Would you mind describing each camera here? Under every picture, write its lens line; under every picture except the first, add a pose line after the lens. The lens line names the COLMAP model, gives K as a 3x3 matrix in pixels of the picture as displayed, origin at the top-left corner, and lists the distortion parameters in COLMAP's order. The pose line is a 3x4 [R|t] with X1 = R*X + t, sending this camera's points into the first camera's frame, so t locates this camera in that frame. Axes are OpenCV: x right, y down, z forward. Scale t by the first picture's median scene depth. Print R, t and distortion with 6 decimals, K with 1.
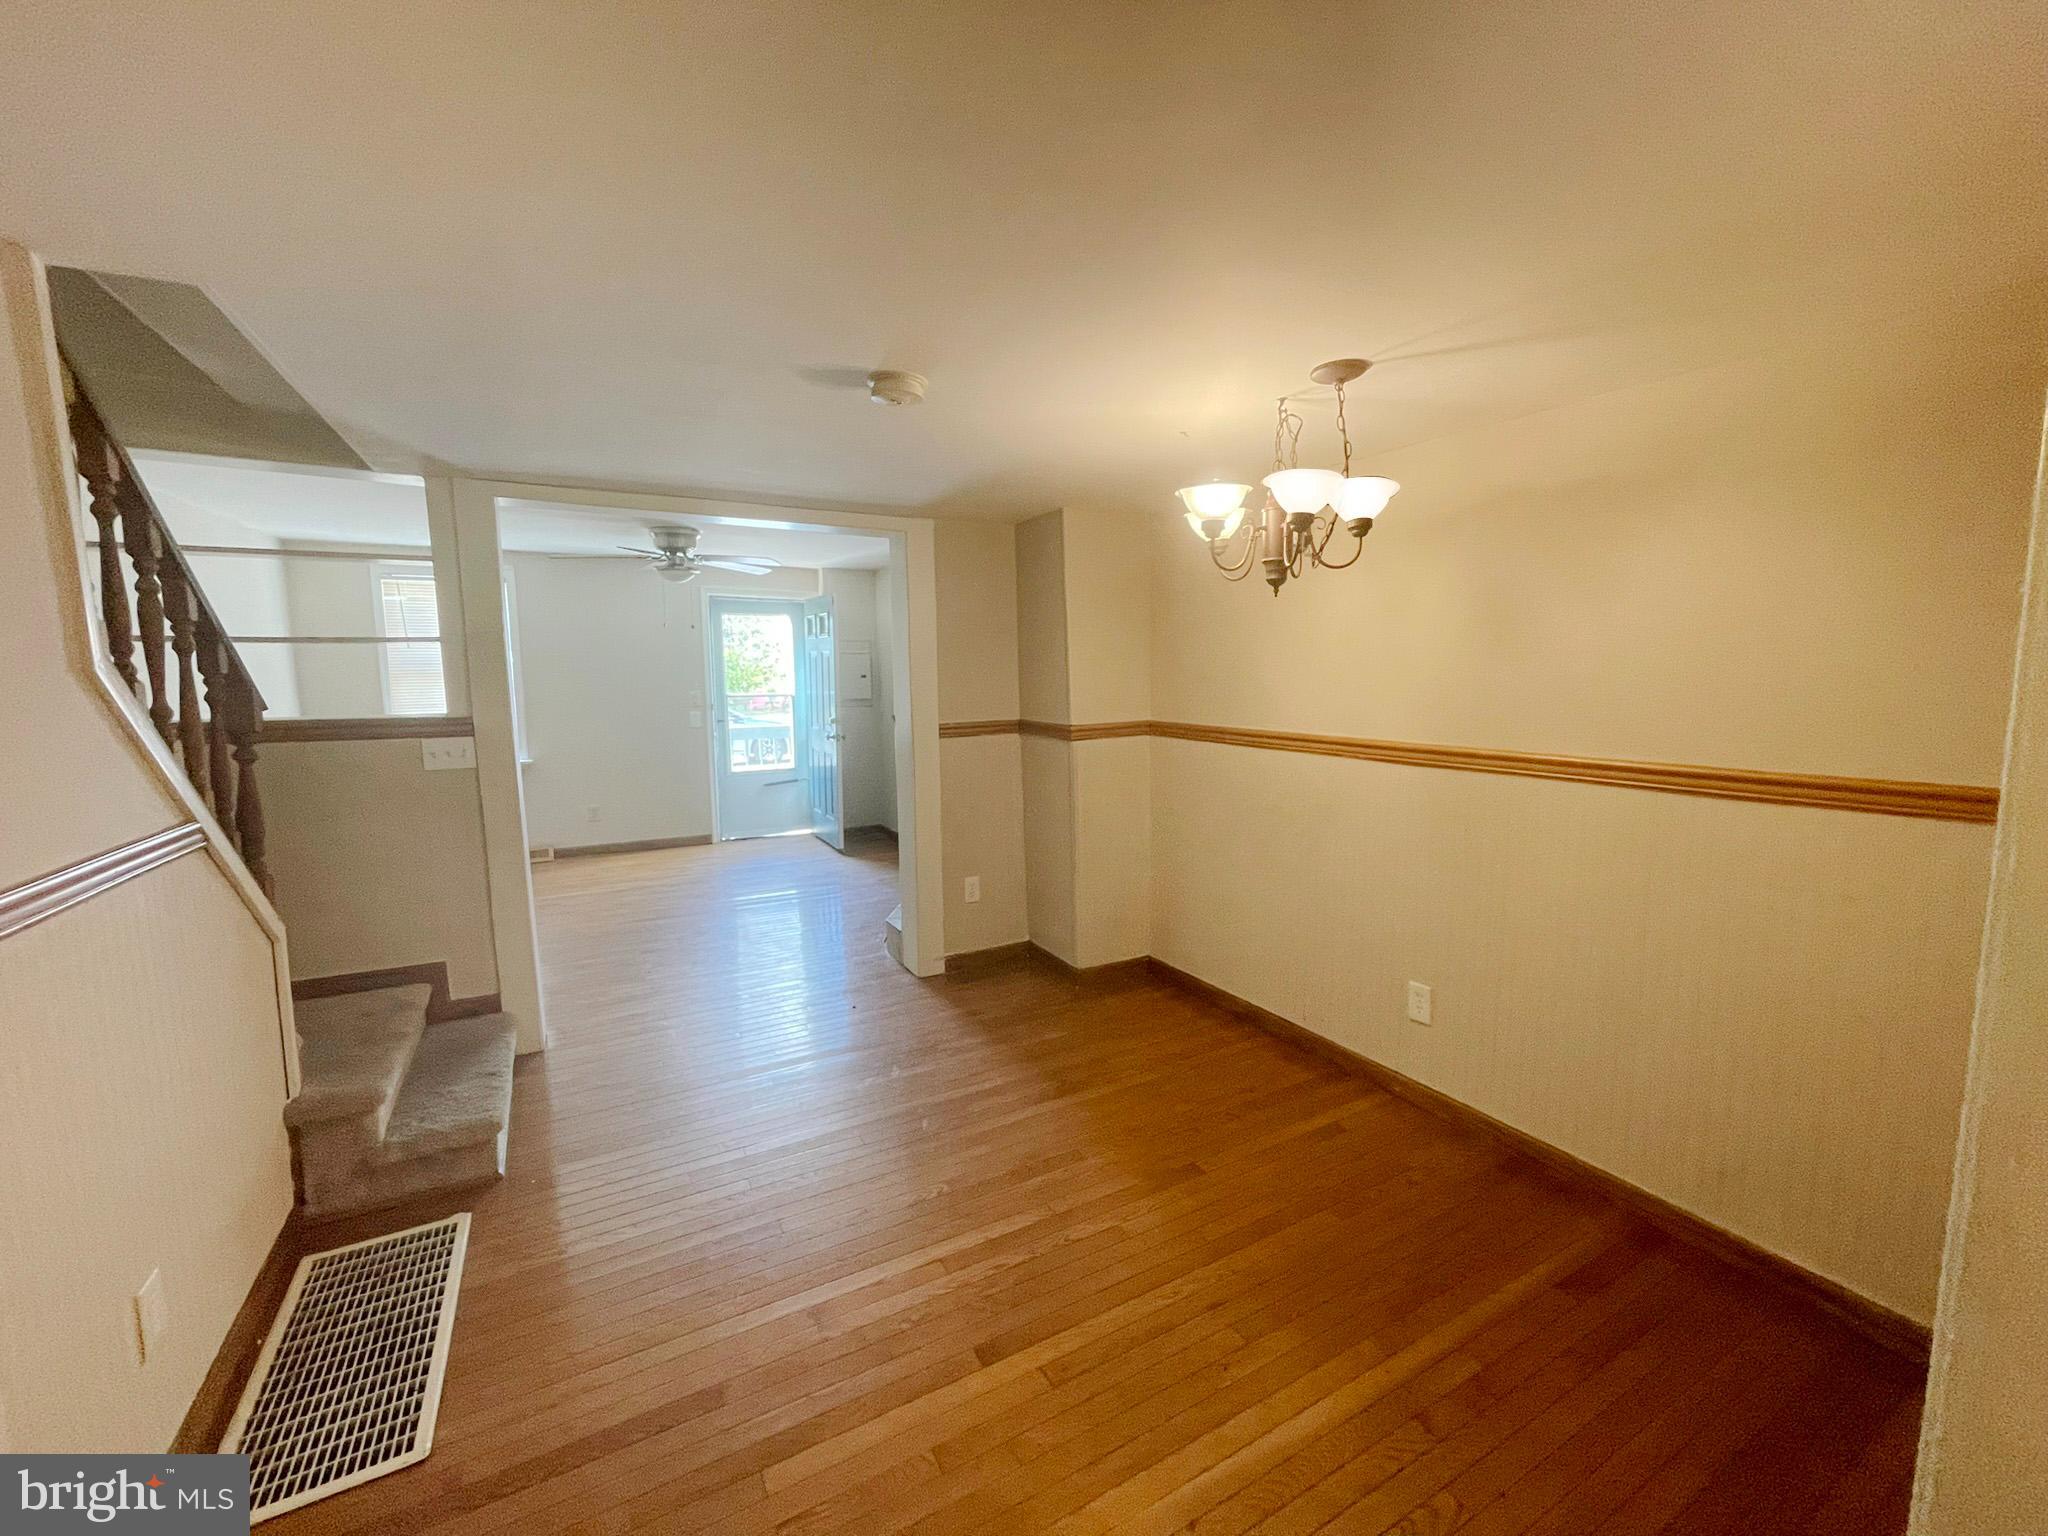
lens RADIAL K [[827.8, 0, 1024.0], [0, 827.8, 768.0], [0, 0, 1]] dist [0.000372, 0.000021]
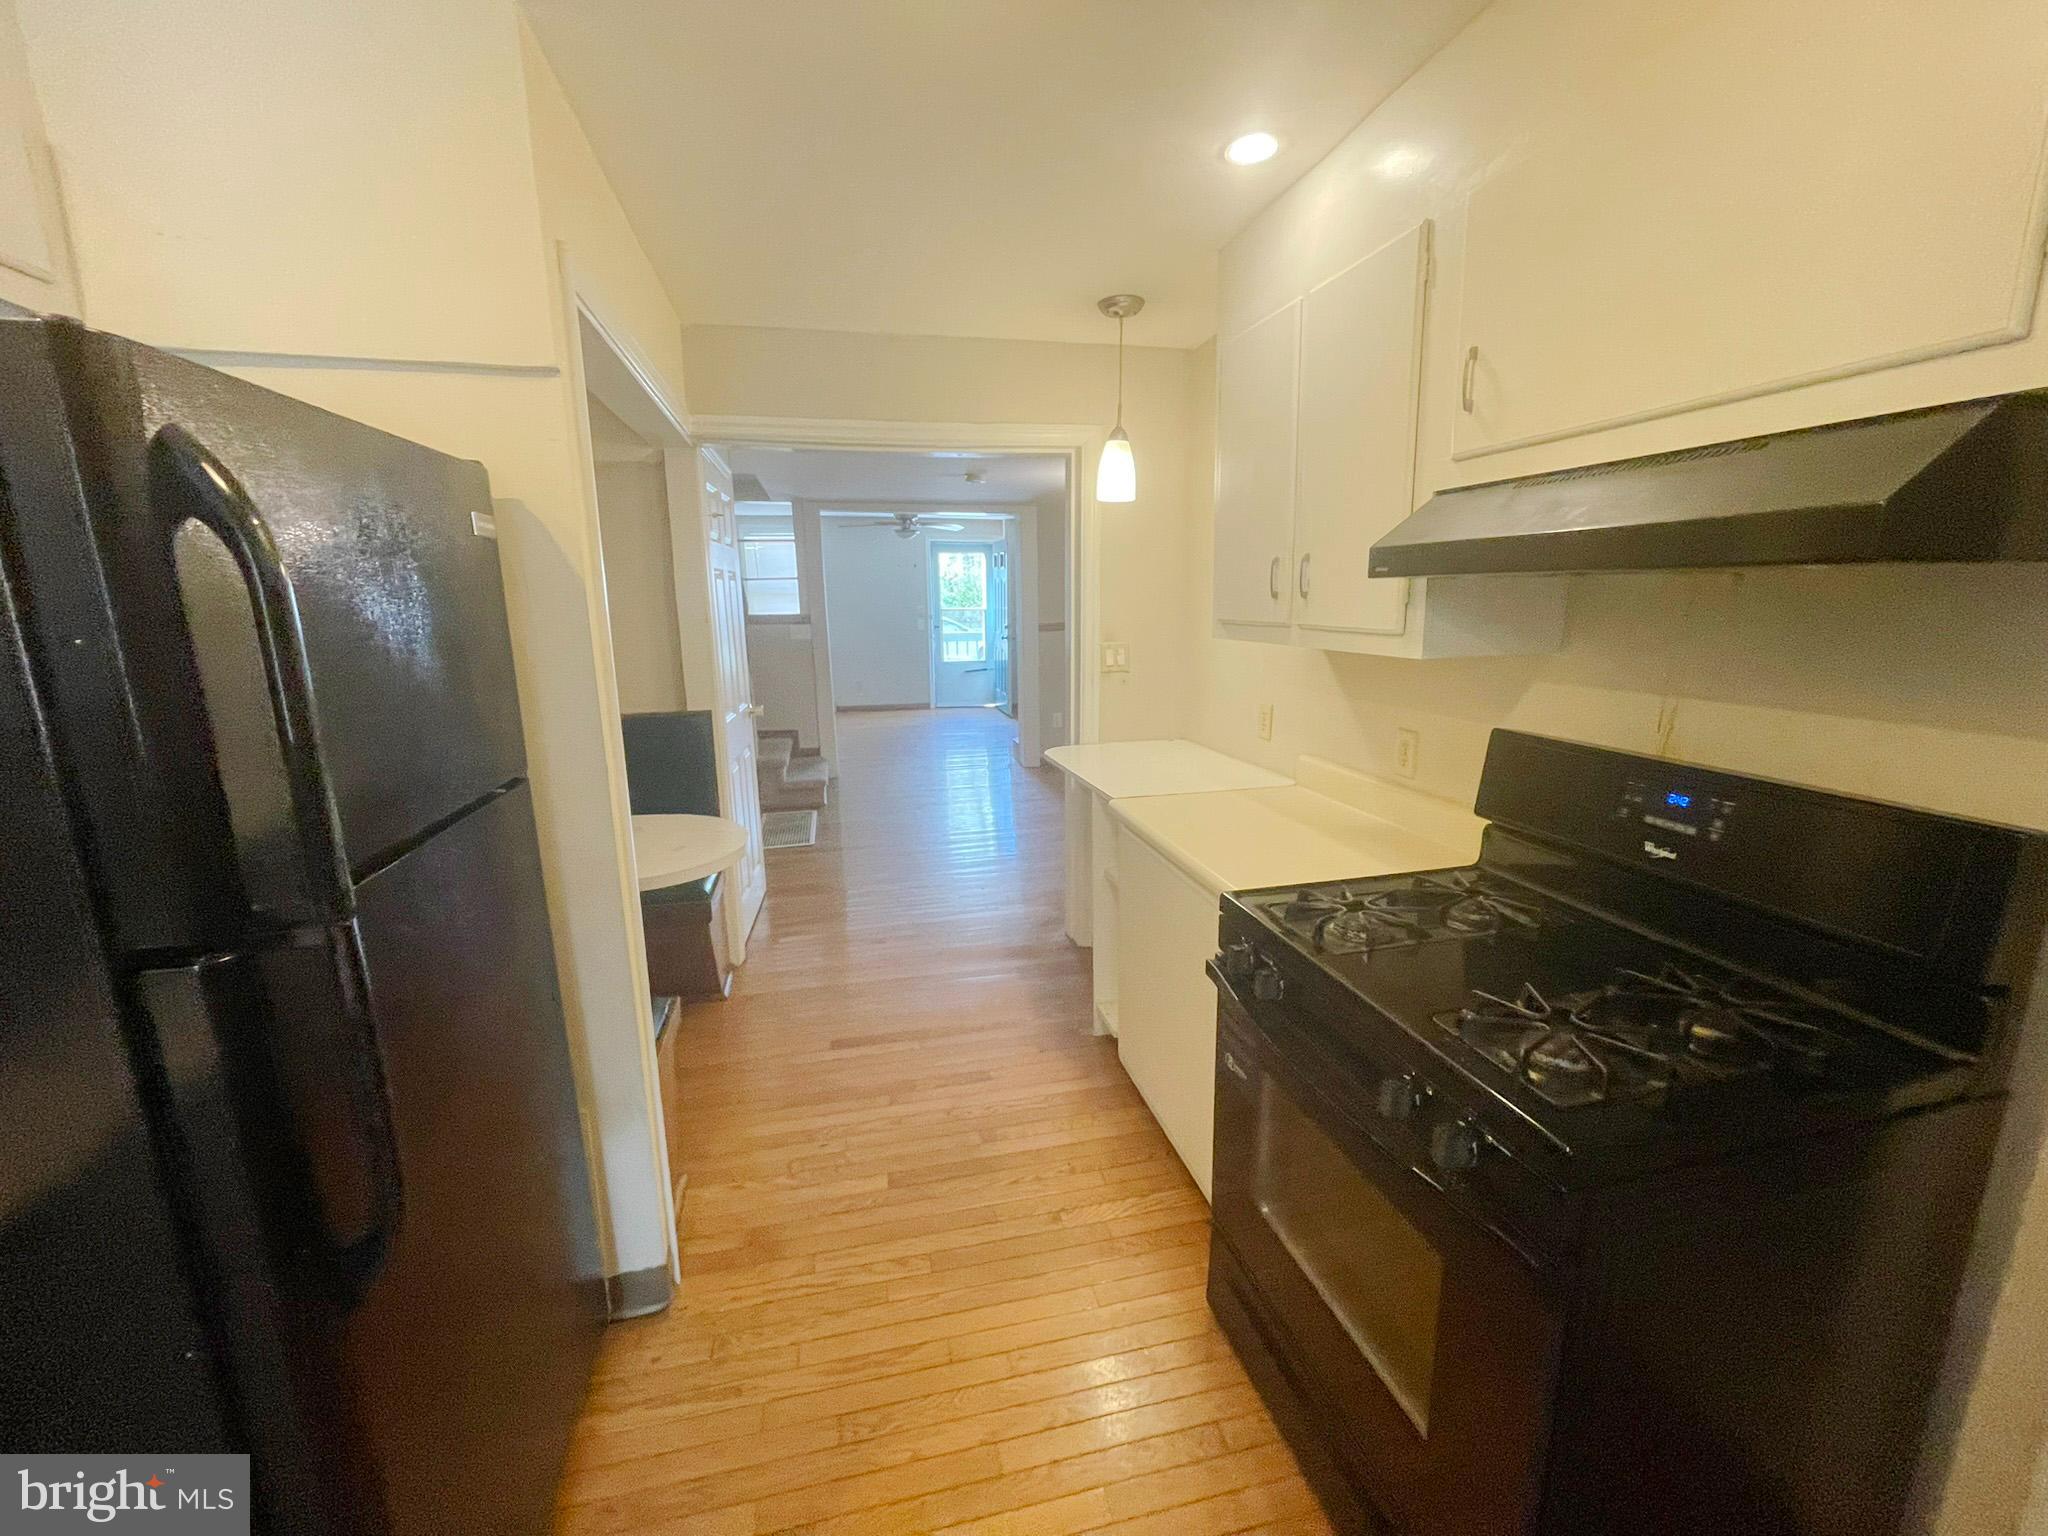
lens RADIAL K [[827.8, 0, 1024.0], [0, 827.8, 768.0], [0, 0, 1]] dist [0.000372, 0.000021]
pose [[0.961656, 0.057277, -0.268209, 0.269636], [-0.031686, 0.994603, 0.098794, 0.059700], [0.272420, -0.086507, 0.958282, -0.546659]]
